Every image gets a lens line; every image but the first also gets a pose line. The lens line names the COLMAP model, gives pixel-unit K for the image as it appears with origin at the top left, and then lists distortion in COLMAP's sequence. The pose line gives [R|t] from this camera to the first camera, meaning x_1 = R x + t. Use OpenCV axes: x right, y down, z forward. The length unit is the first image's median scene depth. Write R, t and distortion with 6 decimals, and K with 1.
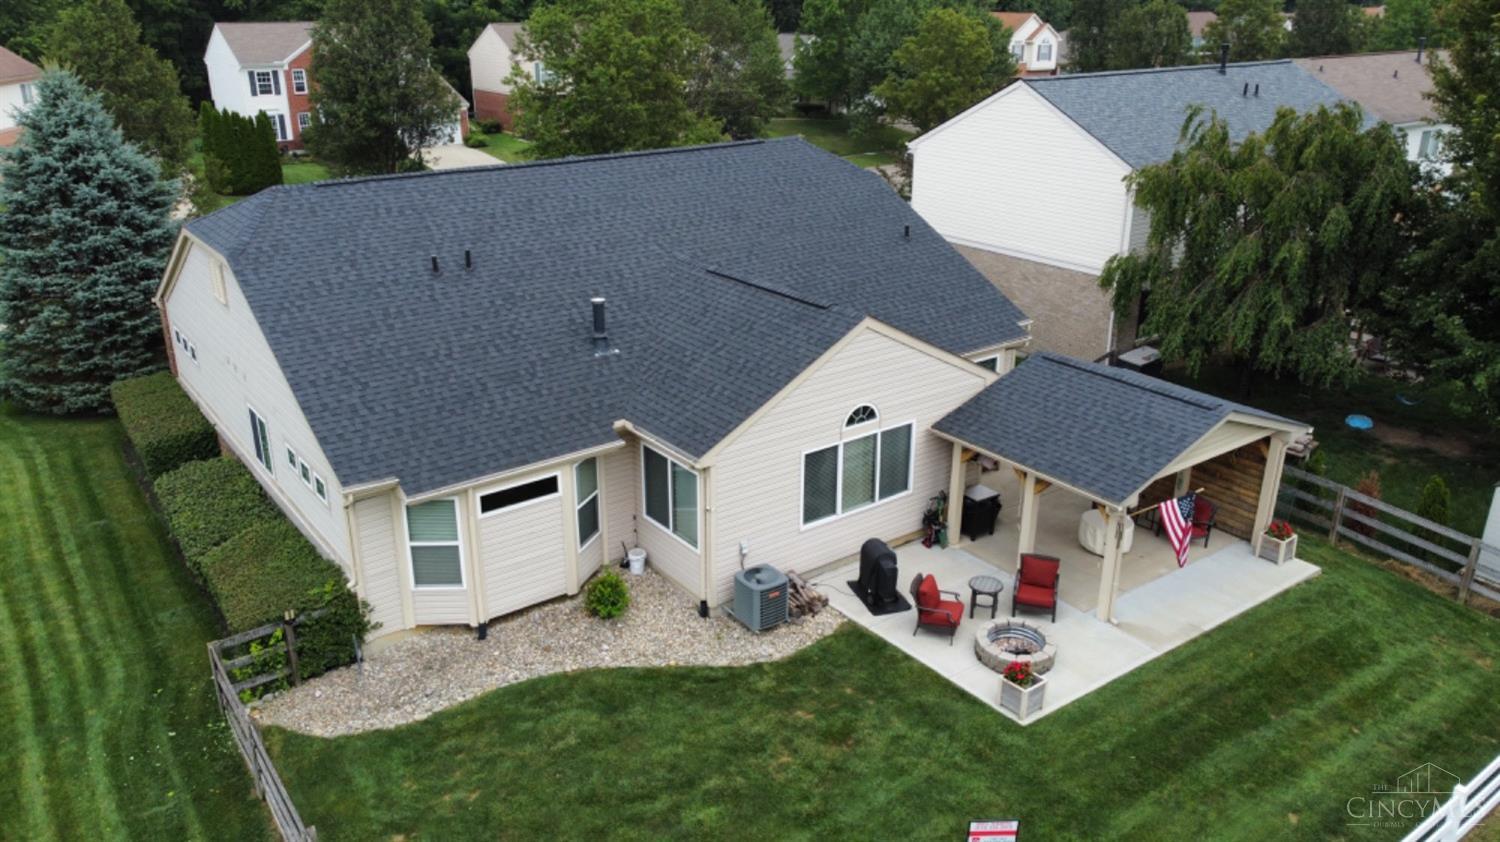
lens RADIAL K [[1120.1, 0, 750.0], [0, 1120.1, 421.0], [0, 0, 1]] dist [0.000705, -0.002216]
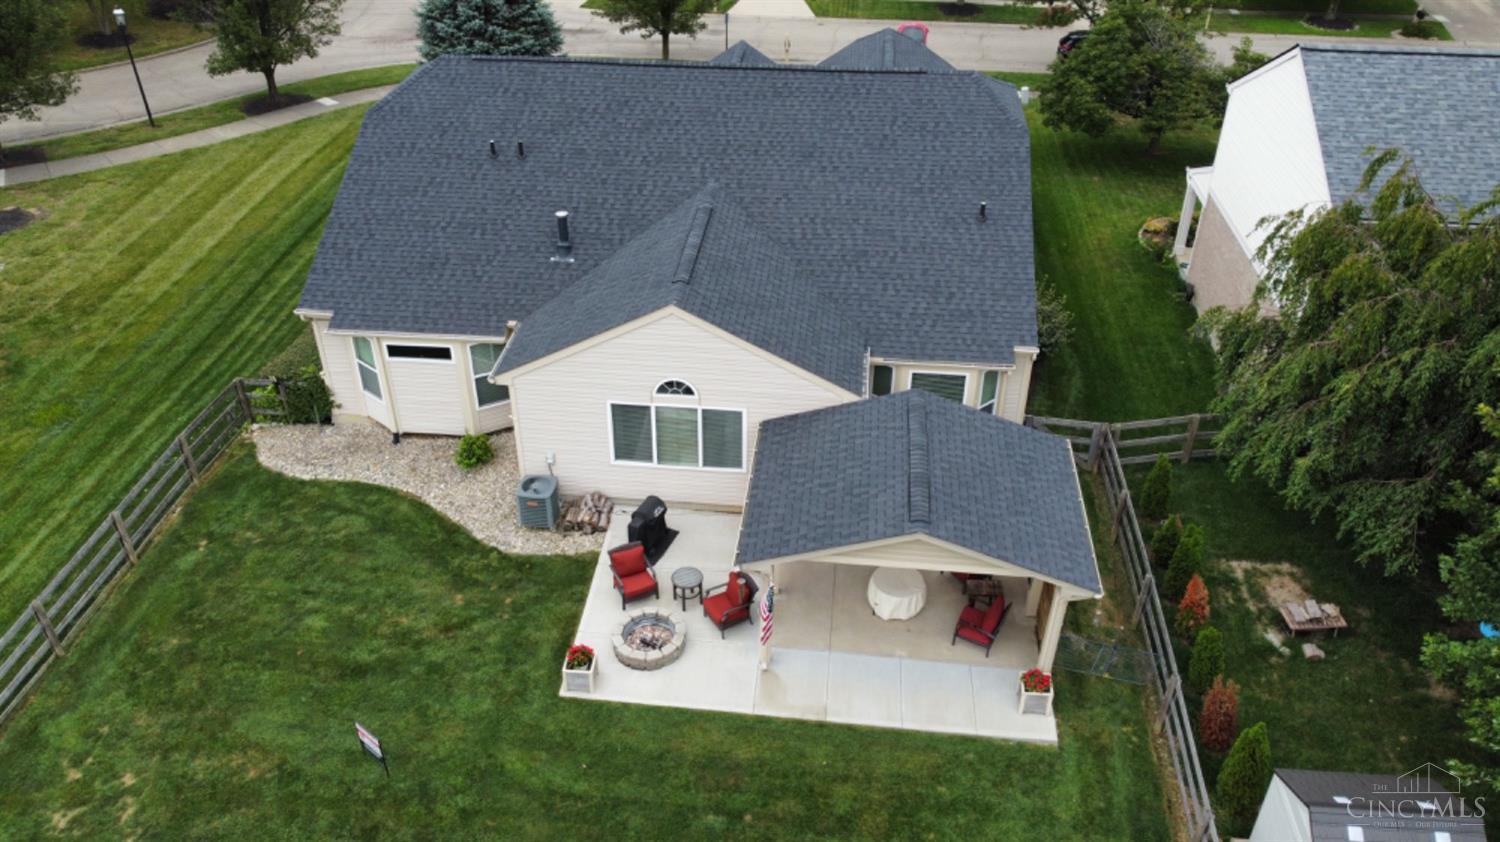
lens RADIAL K [[1120.1, 0, 750.0], [0, 1120.1, 421.0], [0, 0, 1]] dist [0.000705, -0.002216]
pose [[0.745333, 0.375281, -0.551037, 0.795546], [-0.249879, 0.923523, 0.290975, -0.322535], [0.618093, -0.079181, 0.782107, 0.209375]]
